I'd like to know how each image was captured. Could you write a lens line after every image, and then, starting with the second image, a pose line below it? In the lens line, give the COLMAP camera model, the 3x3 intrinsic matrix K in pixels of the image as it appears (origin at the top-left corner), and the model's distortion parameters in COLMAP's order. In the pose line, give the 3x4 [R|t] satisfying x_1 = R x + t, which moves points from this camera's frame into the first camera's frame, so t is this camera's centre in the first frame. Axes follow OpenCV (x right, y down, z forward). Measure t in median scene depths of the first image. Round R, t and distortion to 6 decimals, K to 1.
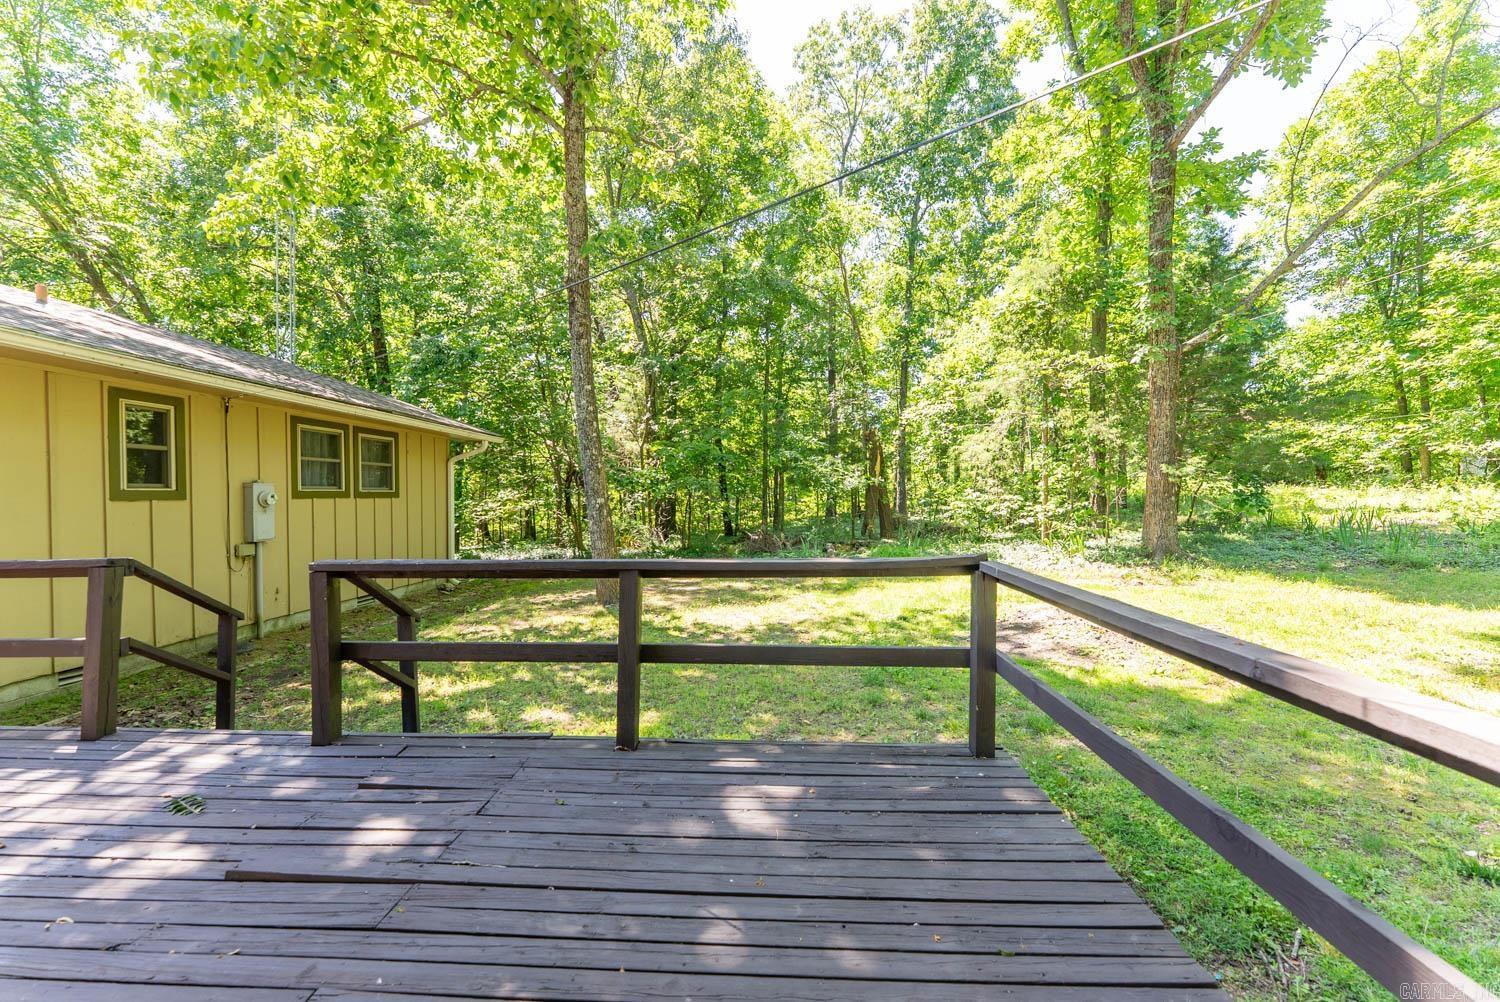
lens RADIAL K [[601.6, 0, 745.2], [0, 601.6, 503.8], [0, 0, 1]] dist [-0.001746, 0.000125]
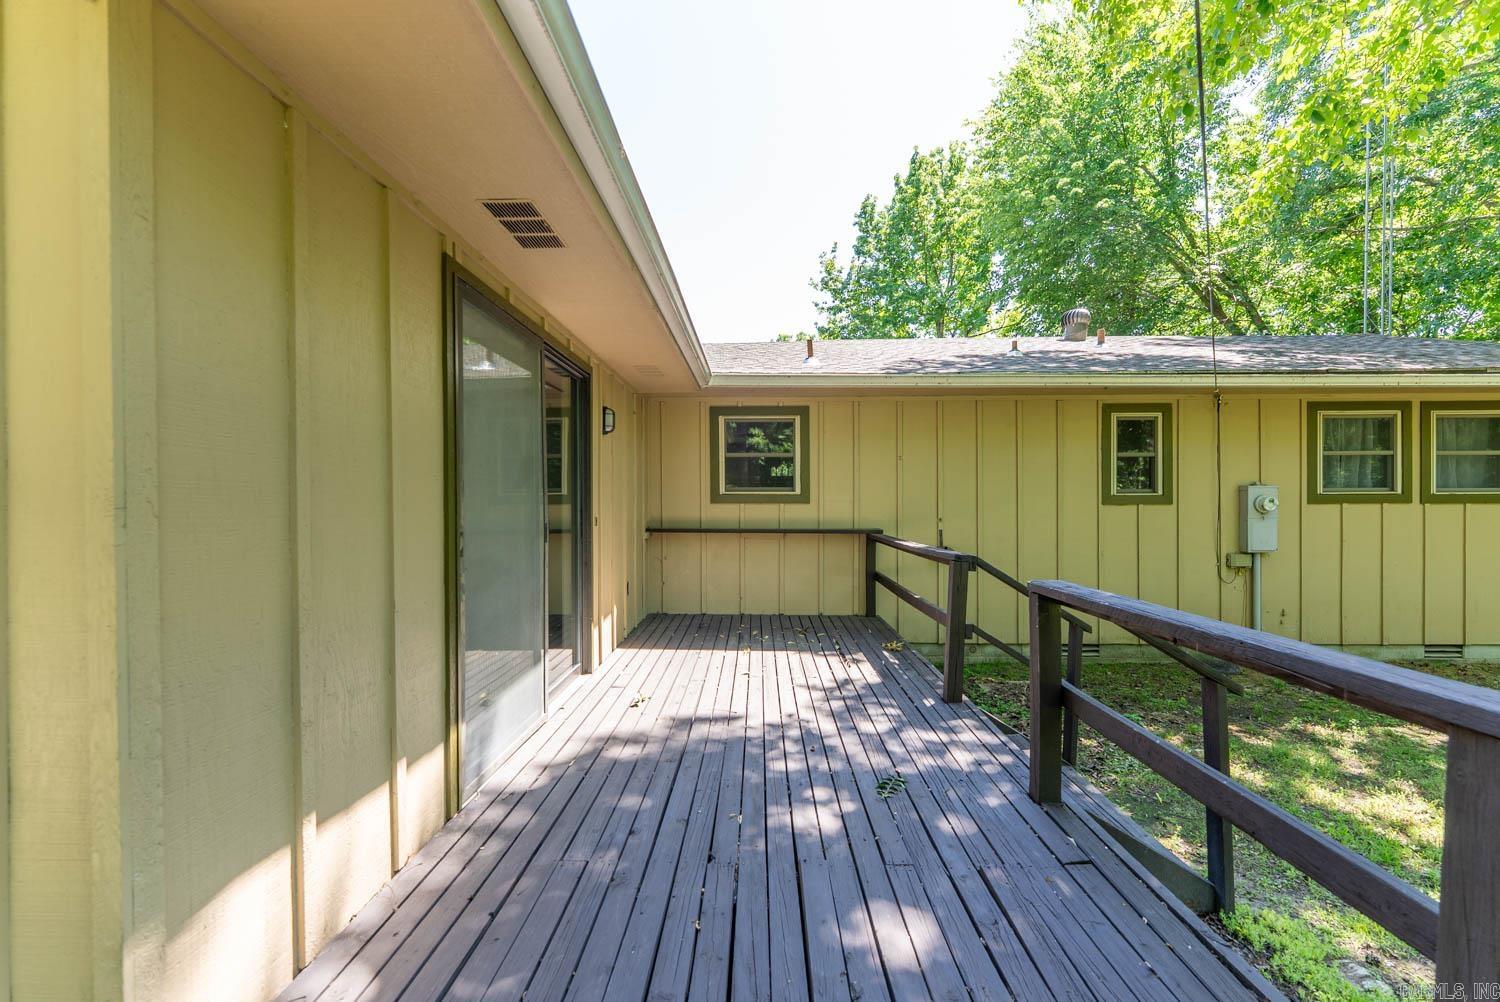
lens RADIAL K [[601.6, 0, 745.2], [0, 601.6, 503.8], [0, 0, 1]] dist [-0.001746, 0.000125]
pose [[0.021751, 0.007579, -0.999735, 0.058291], [-0.012570, 0.999894, 0.007306, -0.005791], [0.999684, 0.012408, 0.021844, 0.268064]]
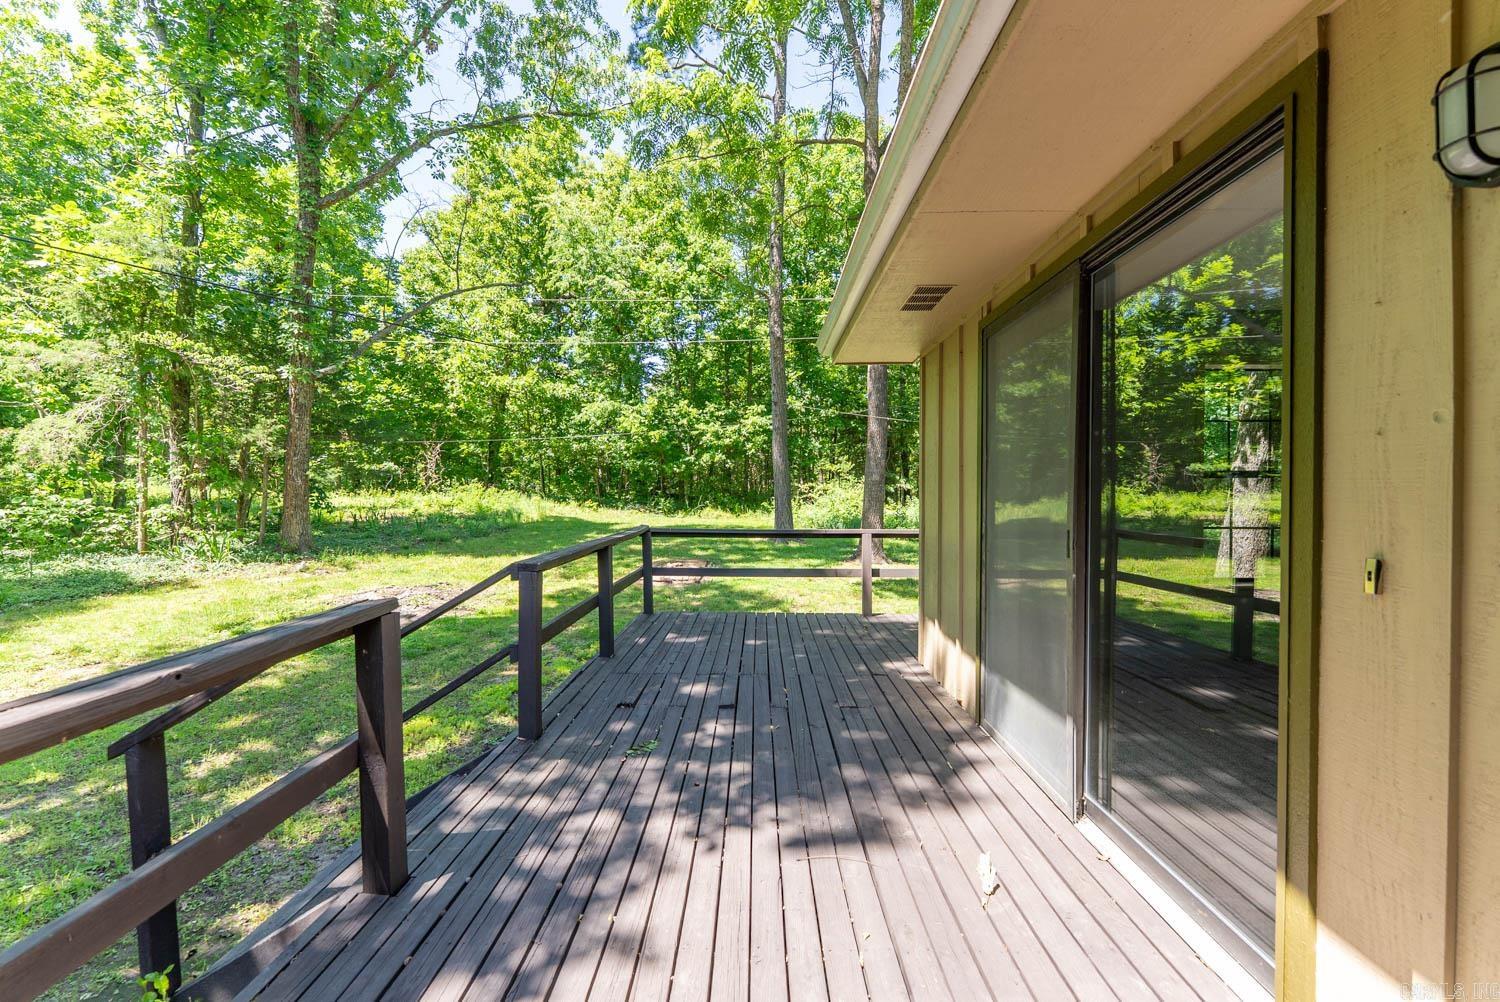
lens RADIAL K [[601.6, 0, 745.2], [0, 601.6, 503.8], [0, 0, 1]] dist [-0.001746, 0.000125]
pose [[-0.022255, -0.010957, 0.999692, -0.829278], [0.014961, 0.999824, 0.011291, -0.005869], [-0.999640, 0.015208, -0.022087, 0.307649]]
